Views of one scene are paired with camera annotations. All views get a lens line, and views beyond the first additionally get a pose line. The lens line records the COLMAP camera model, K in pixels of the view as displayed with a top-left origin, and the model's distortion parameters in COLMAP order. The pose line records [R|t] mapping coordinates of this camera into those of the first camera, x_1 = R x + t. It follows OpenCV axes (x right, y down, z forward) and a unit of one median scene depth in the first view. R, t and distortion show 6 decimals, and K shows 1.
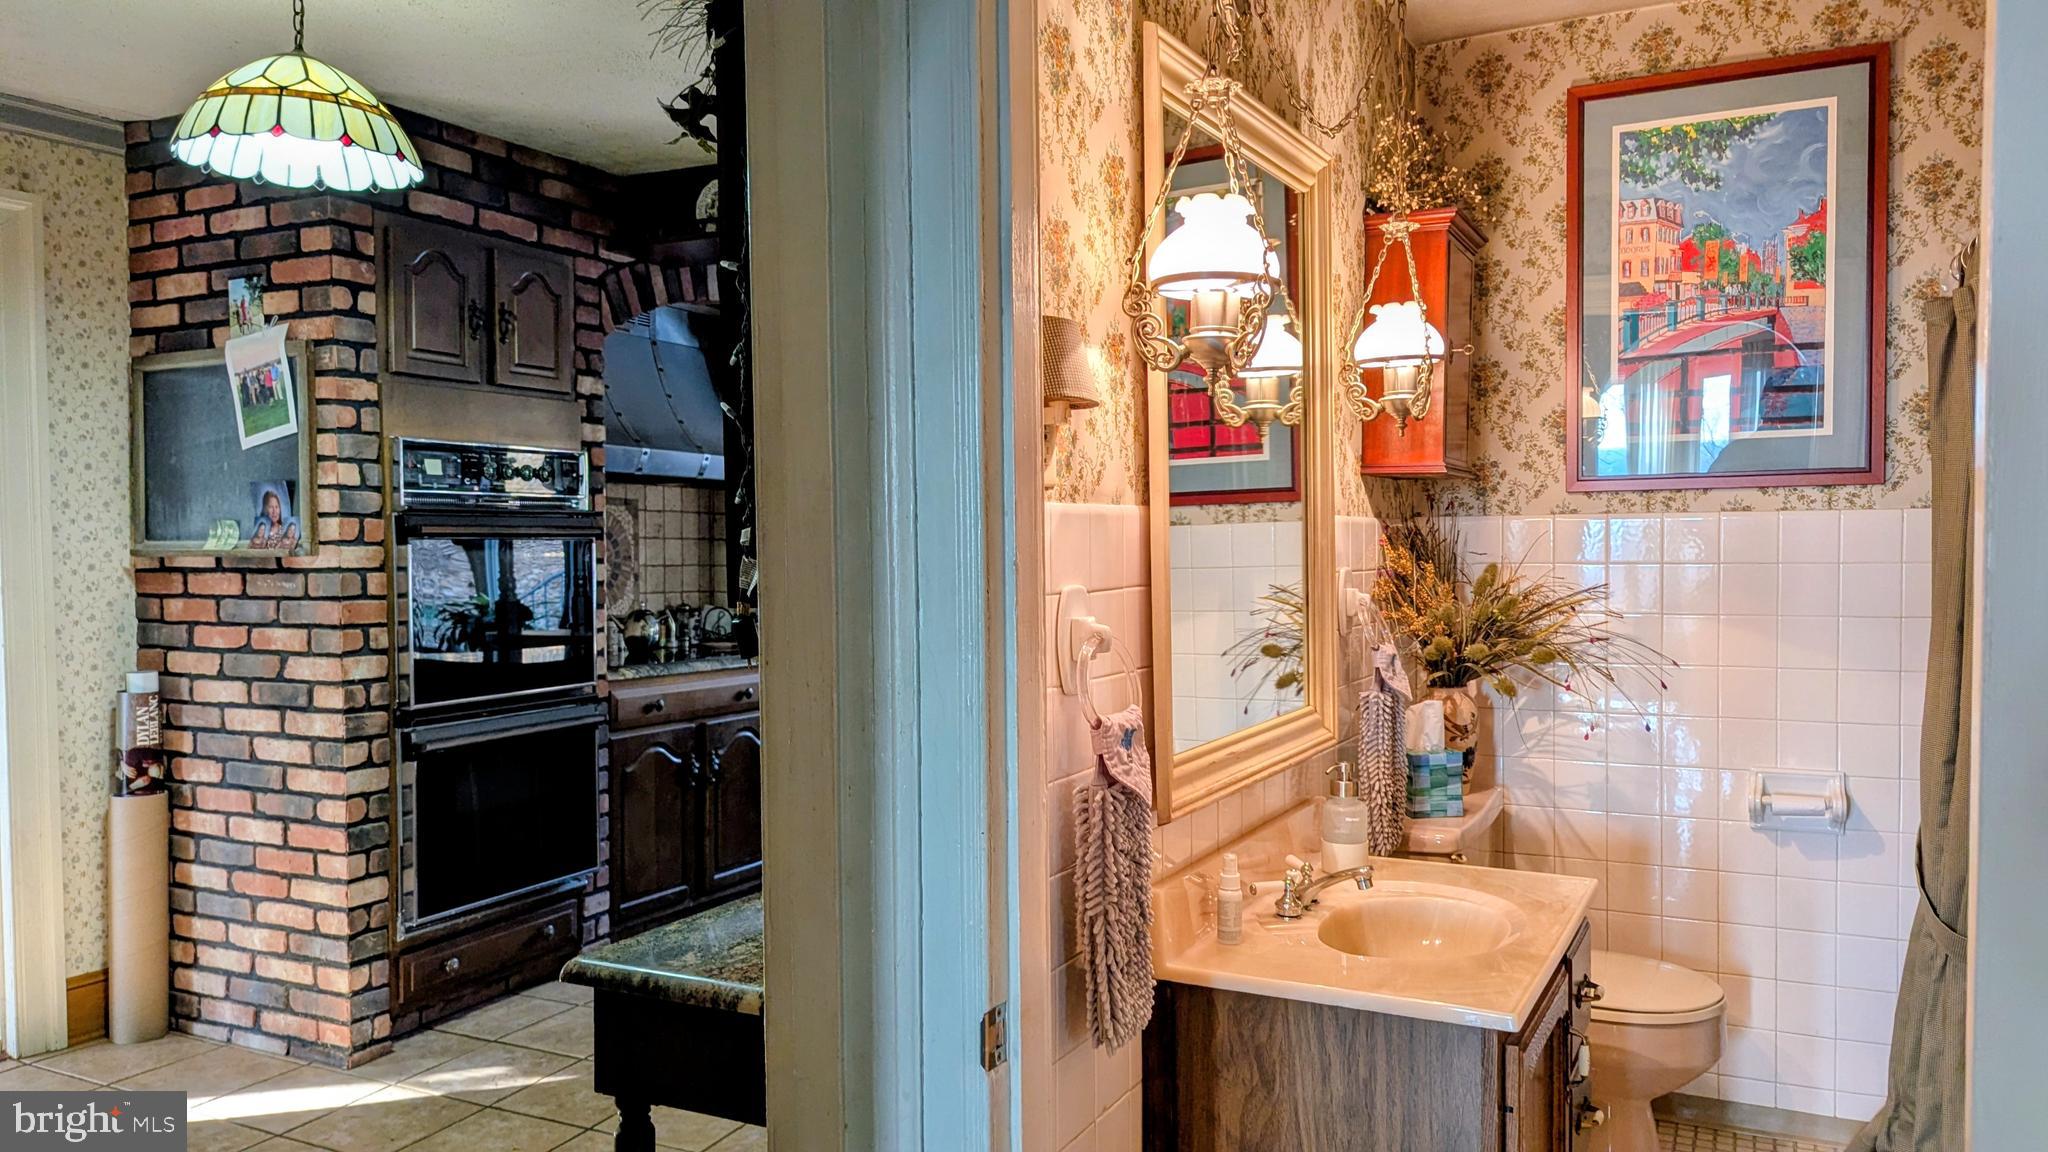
lens RADIAL K [[1447.6, 0, 1035.5], [0, 1447.6, 591.2], [0, 0, 1]] dist [0.083812, -0.091041]
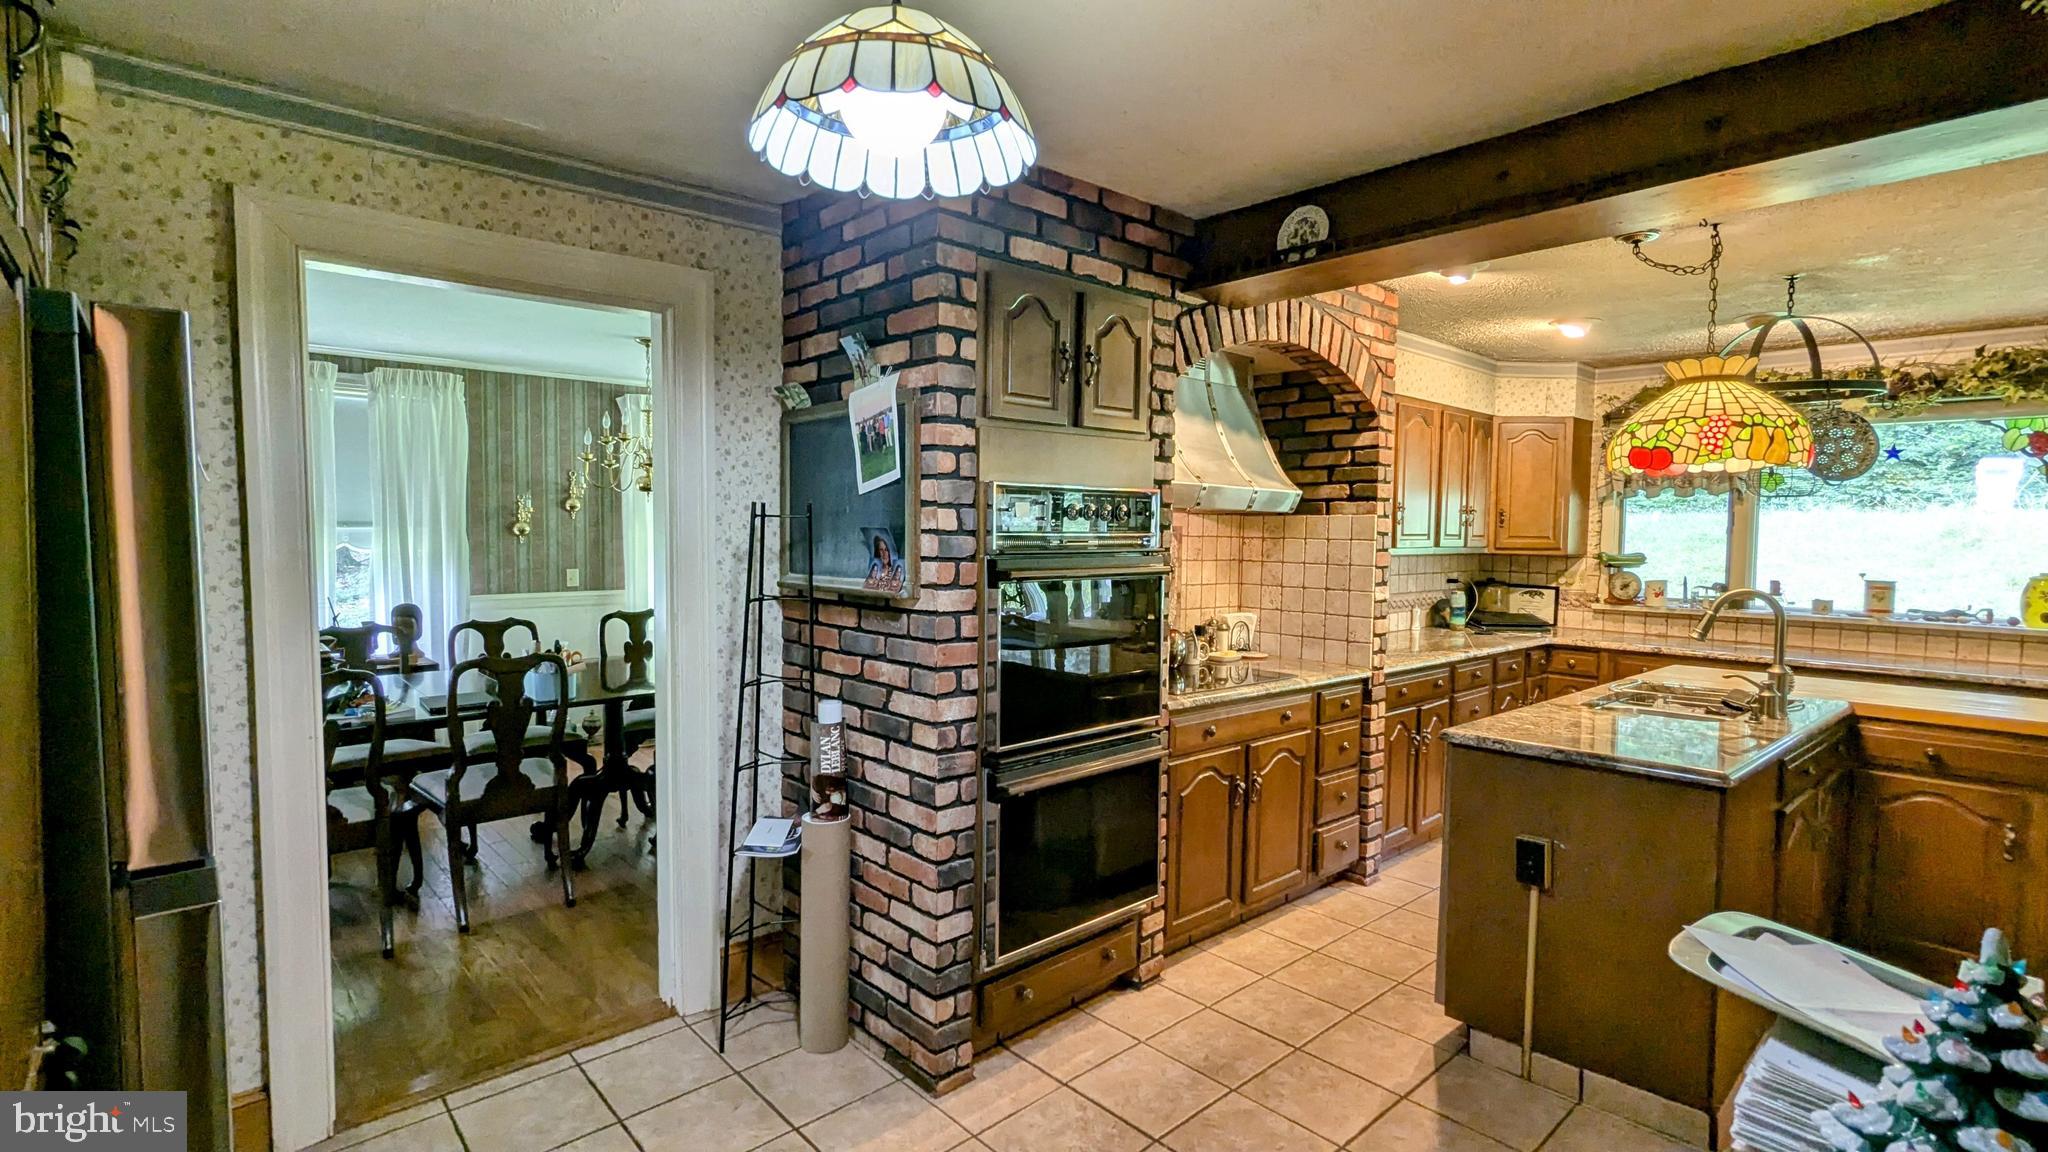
lens RADIAL K [[962.3, 0, 1017.9], [0, 962.3, 574.9], [0, 0, 1]] dist [0.001227, -0.000217]
pose [[0.928687, 0.032476, -0.369440, -0.171926], [-0.027071, 0.999437, 0.019806, -0.054263], [0.369876, -0.008393, 0.929043, 0.391345]]
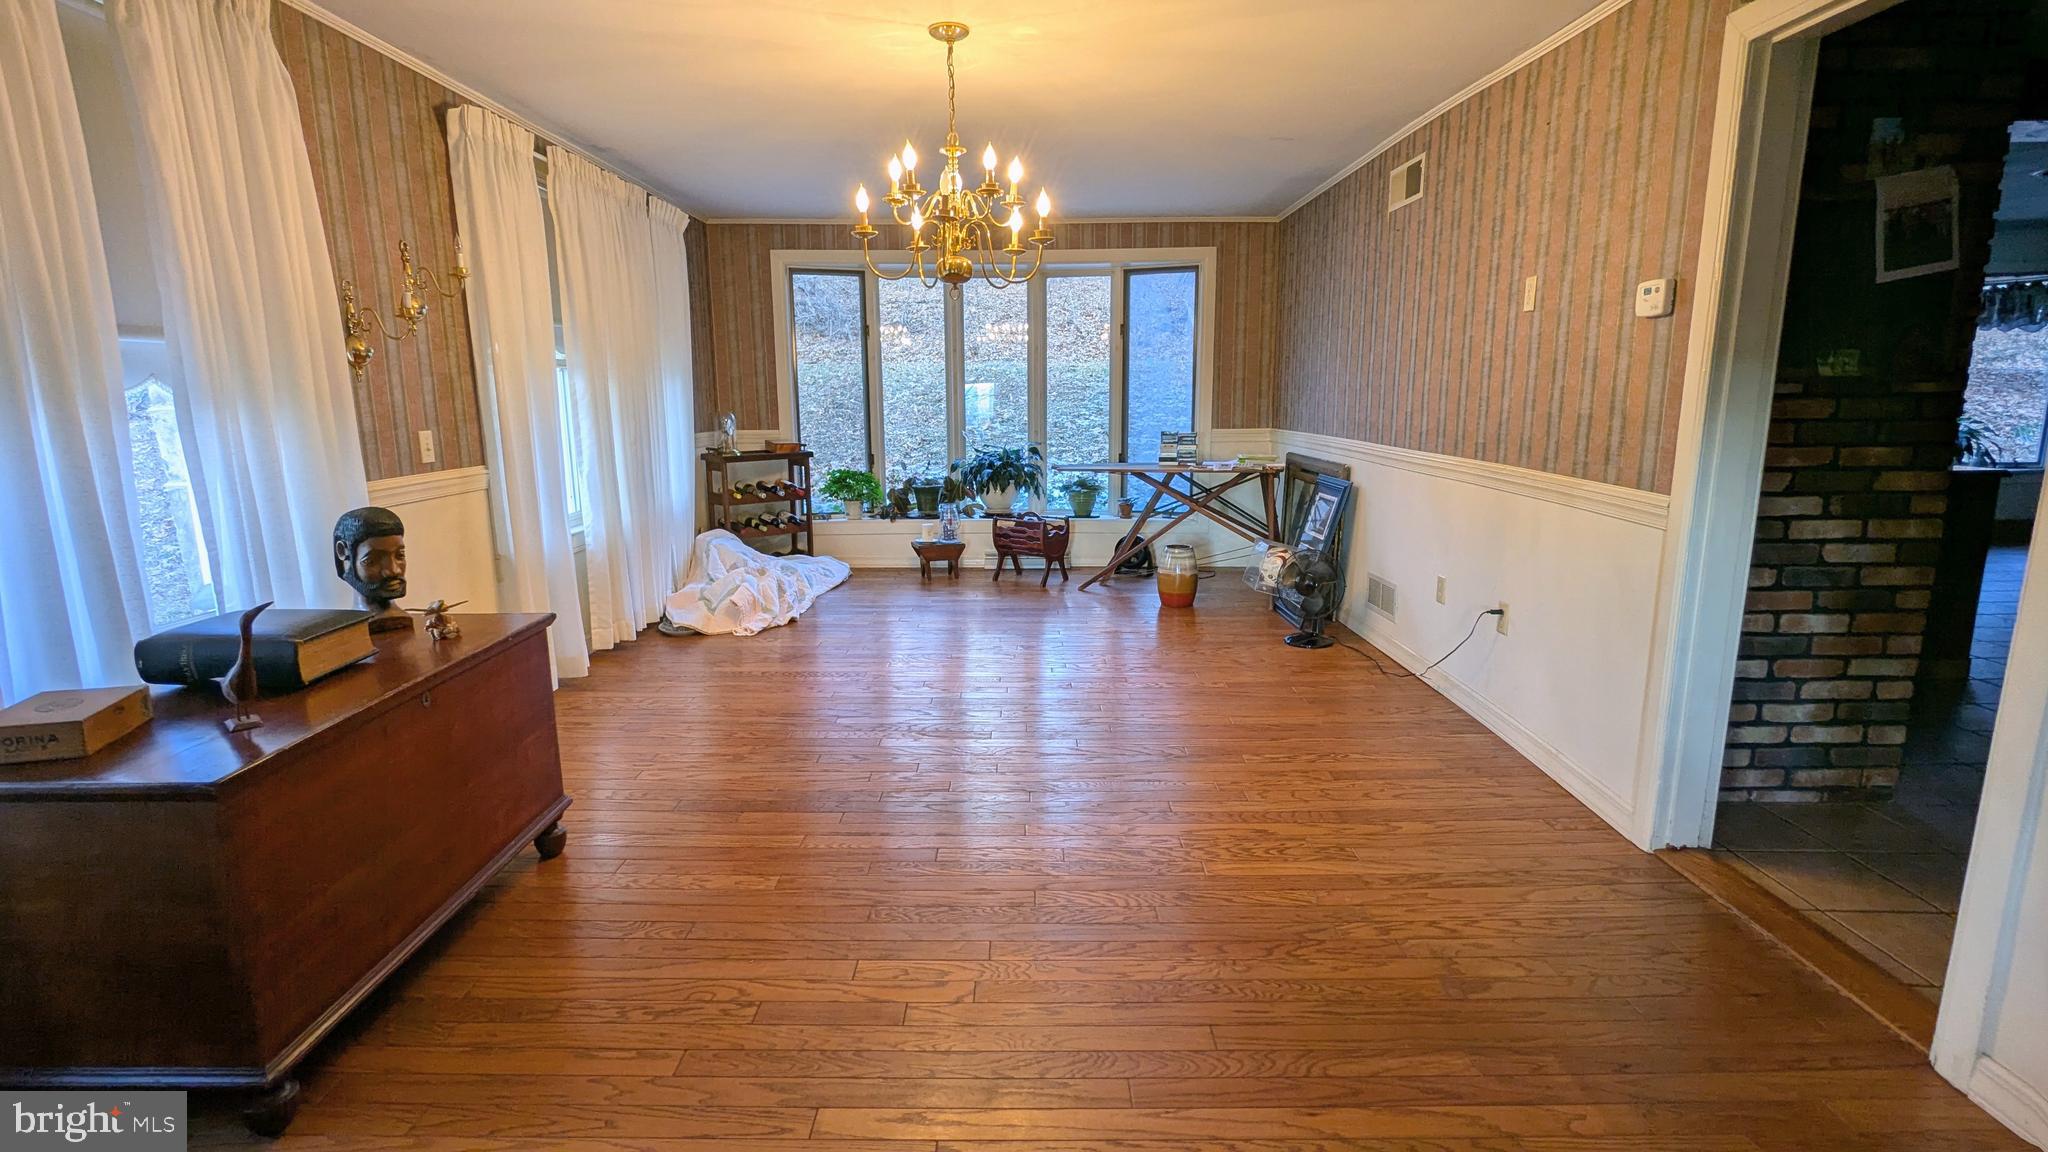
lens RADIAL K [[962.3, 0, 1017.9], [0, 962.3, 574.9], [0, 0, 1]] dist [0.001227, -0.000217]
pose [[0.902987, -0.083283, 0.421519, -1.436172], [0.018919, 0.987790, 0.154636, -0.004648], [-0.429251, -0.131659, 0.893538, 0.605077]]
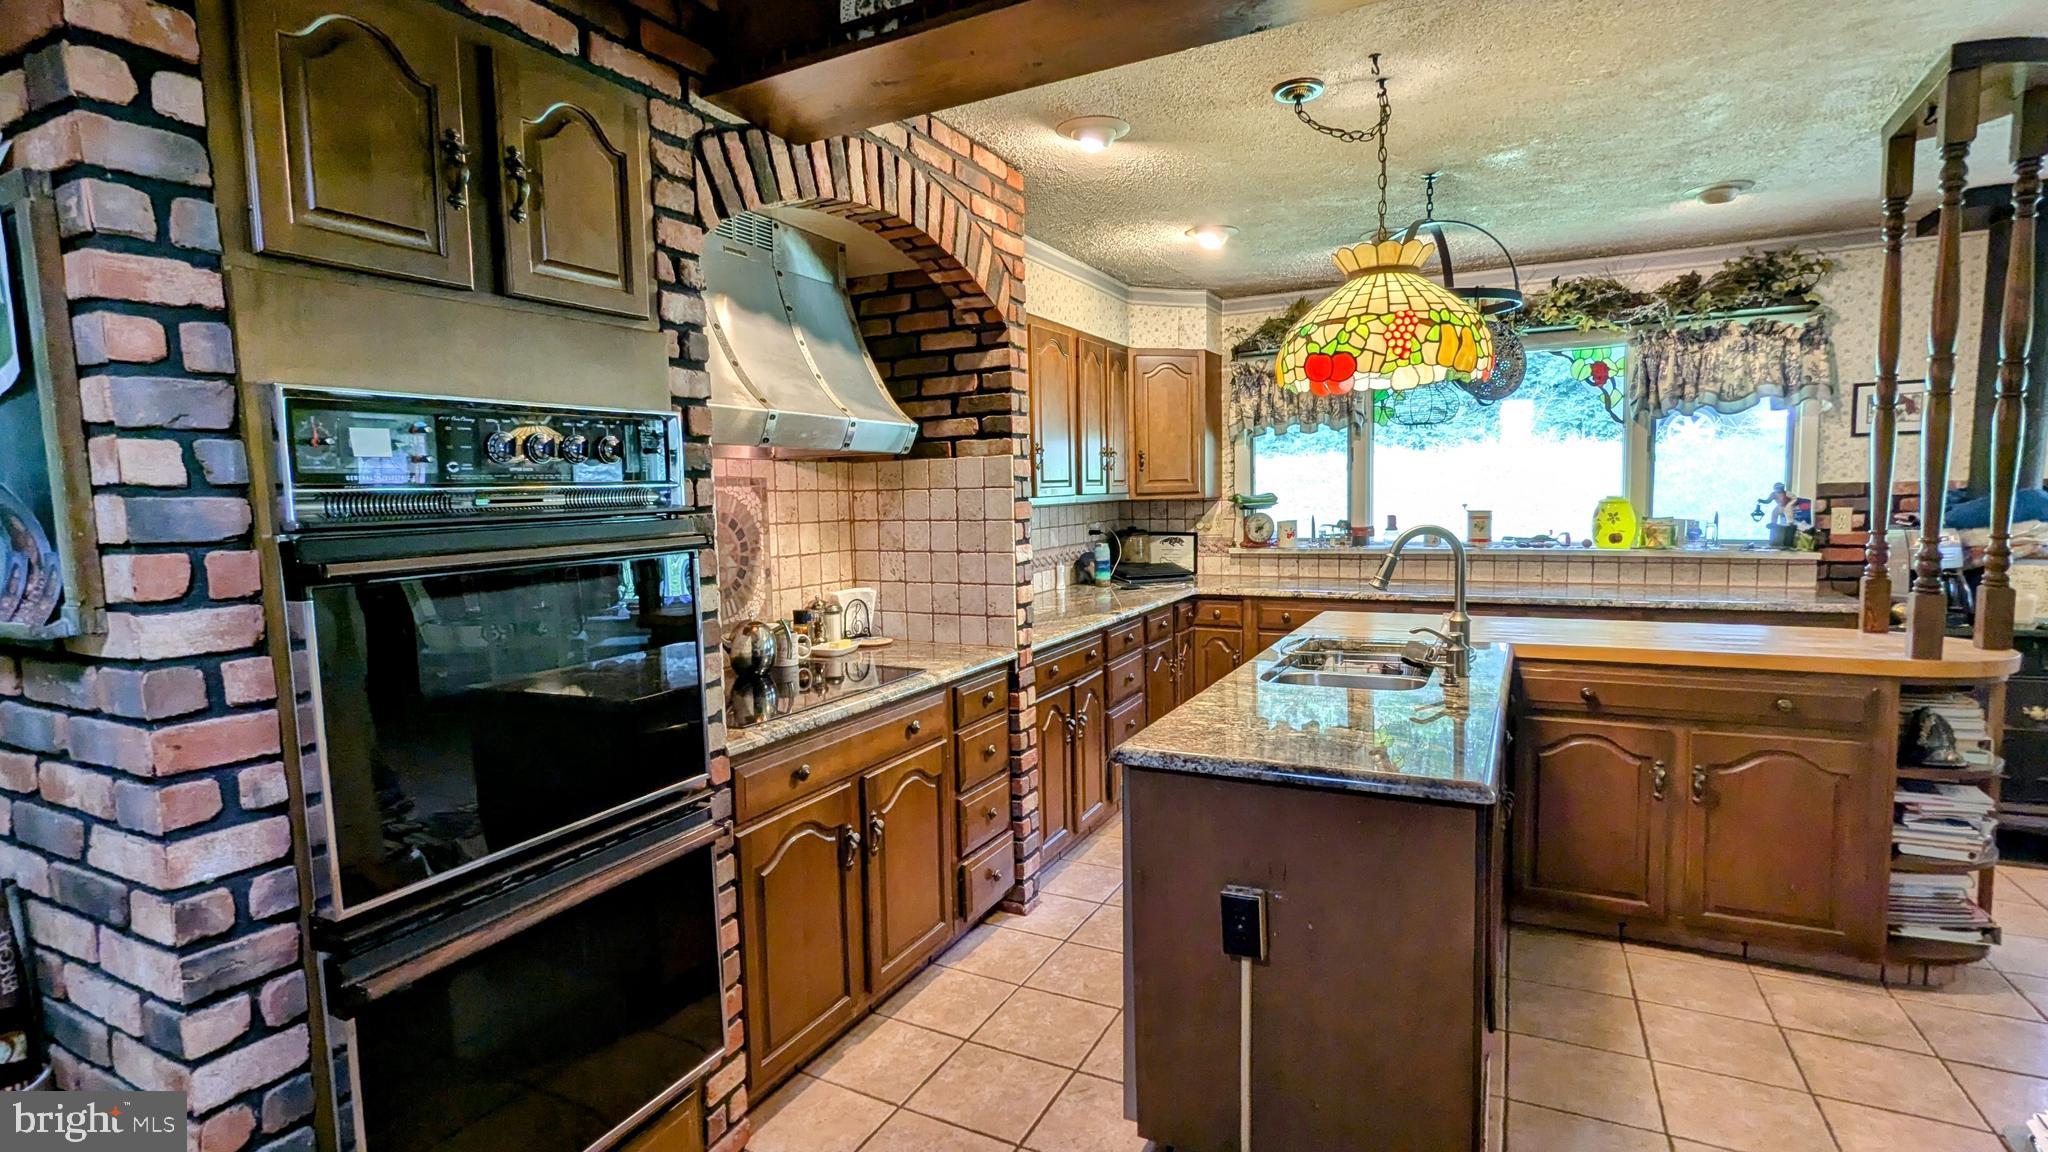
lens RADIAL K [[962.3, 0, 1017.9], [0, 962.3, 574.9], [0, 0, 1]] dist [0.001227, -0.000217]
pose [[0.999555, -0.020846, -0.021358, -0.178213], [0.022037, 0.998124, 0.057123, -0.053368], [0.020127, -0.057569, 0.998139, 0.675547]]
